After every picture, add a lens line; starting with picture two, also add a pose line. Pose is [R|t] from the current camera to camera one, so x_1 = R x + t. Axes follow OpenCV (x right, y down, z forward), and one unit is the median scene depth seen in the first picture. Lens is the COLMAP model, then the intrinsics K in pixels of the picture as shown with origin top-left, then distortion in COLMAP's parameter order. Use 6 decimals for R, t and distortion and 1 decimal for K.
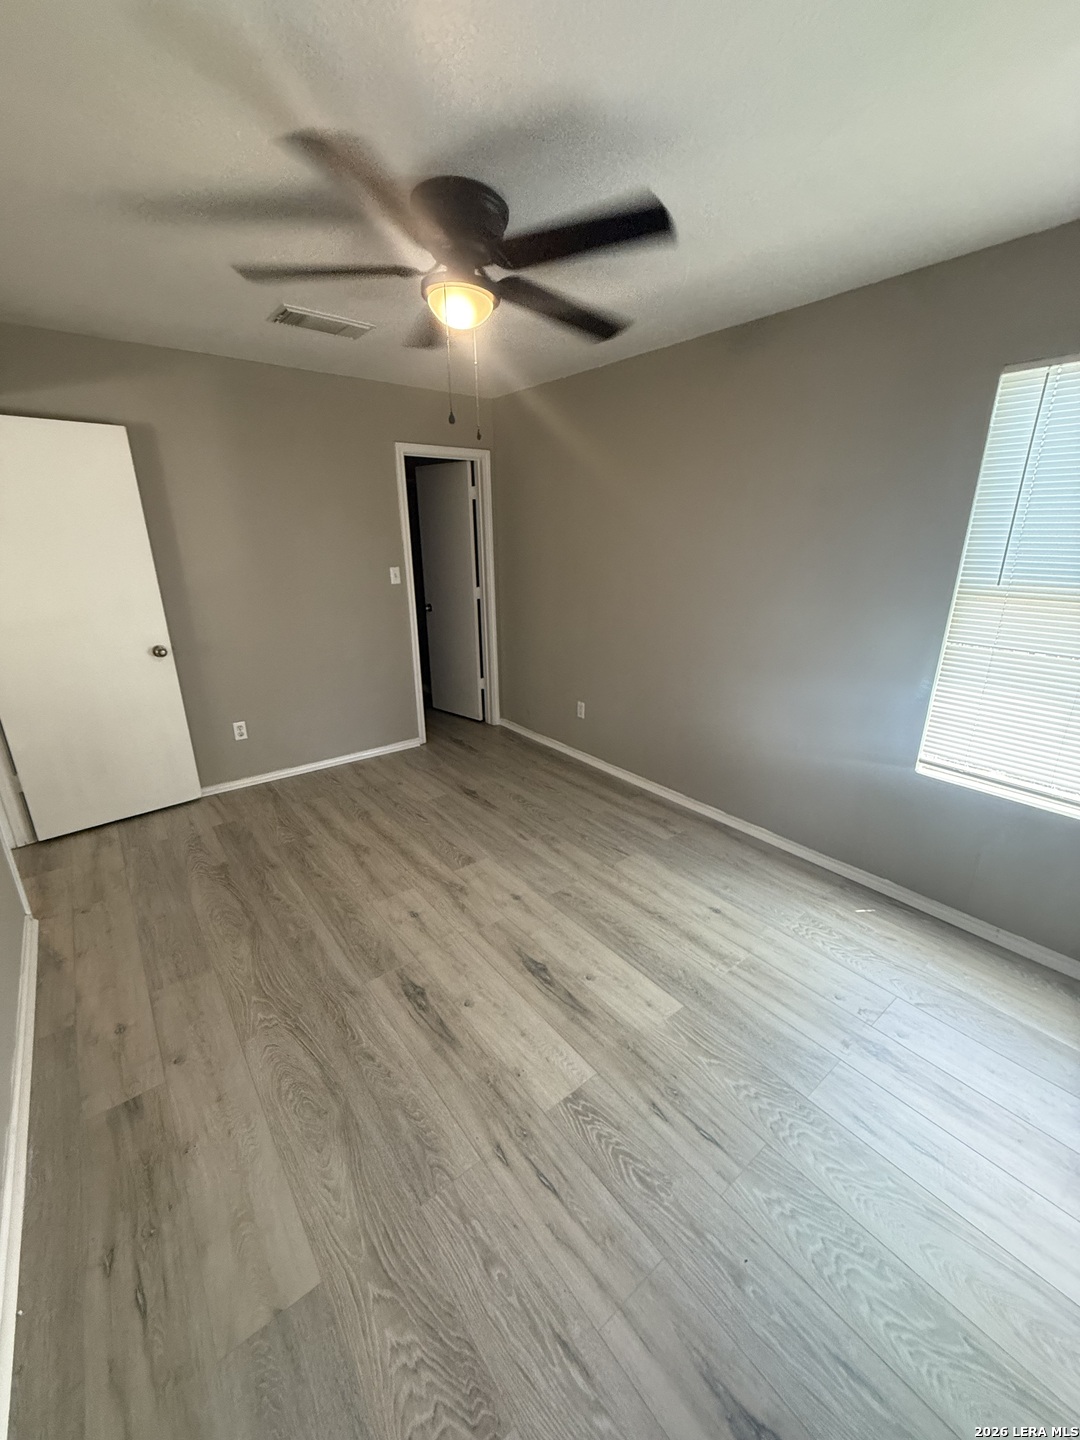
lens RADIAL K [[572.3, 0, 547.6], [0, 572.3, 716.1], [0, 0, 1]] dist [-0.002352, 0.000587]
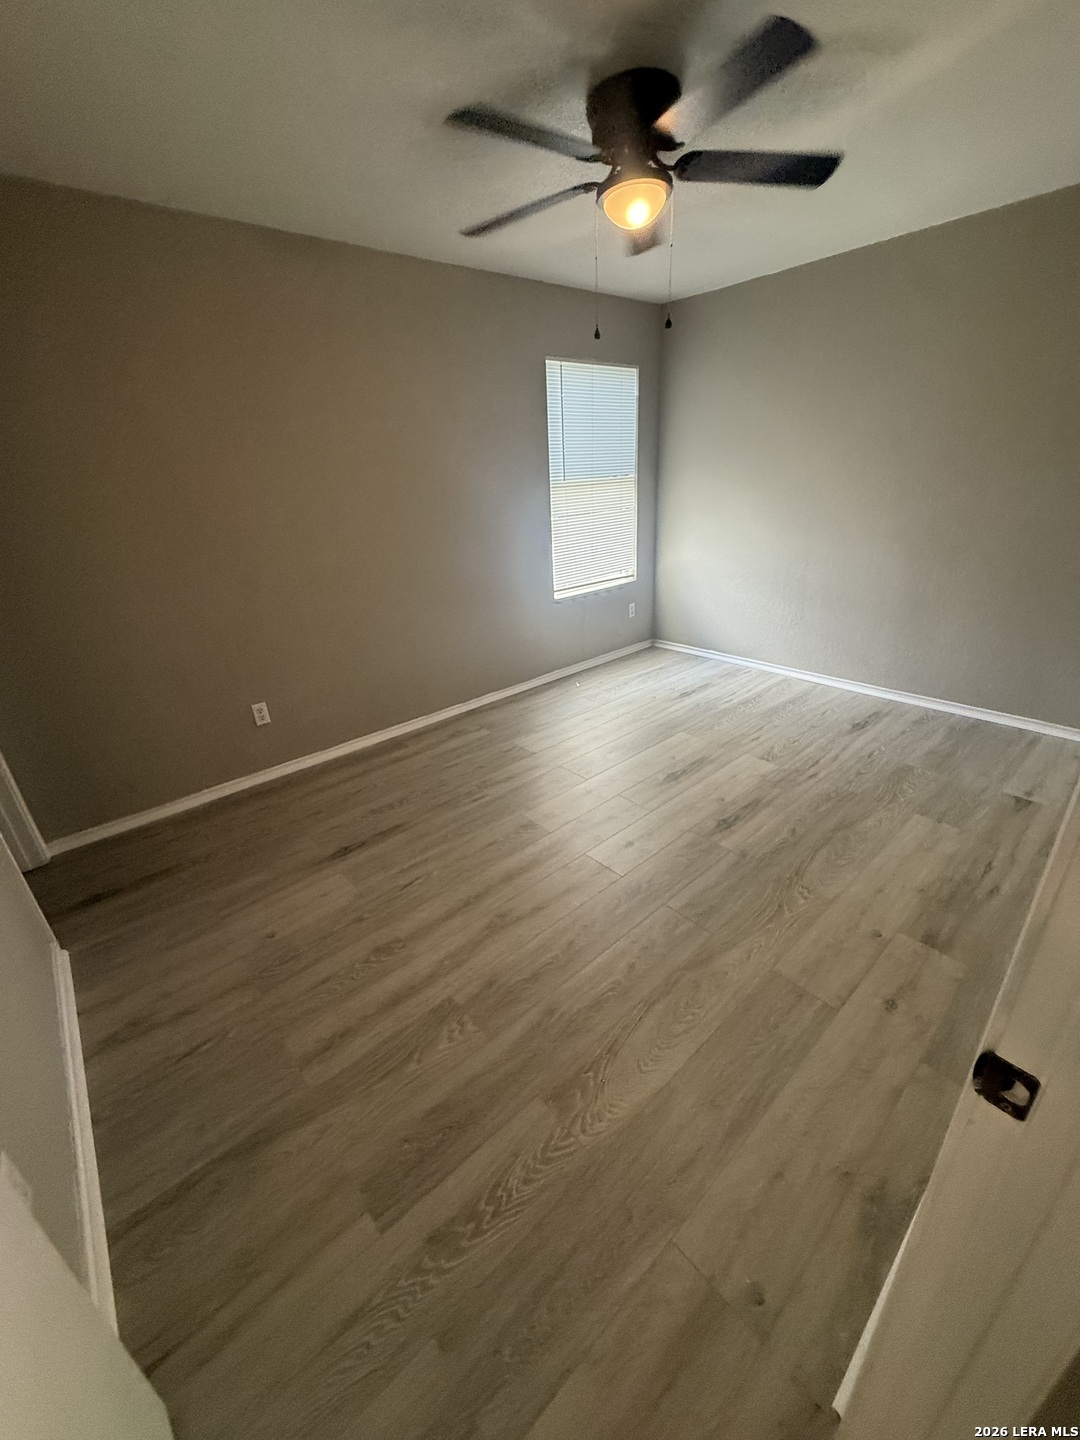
lens RADIAL K [[572.3, 0, 534.3], [0, 572.3, 717.2], [0, 0, 1]] dist [-0.002352, 0.000587]
pose [[-0.034838, -0.396076, 0.917557, -1.088648], [0.354207, 0.853622, 0.381926, -0.282629], [-0.934518, 0.338310, 0.110554, 1.015035]]
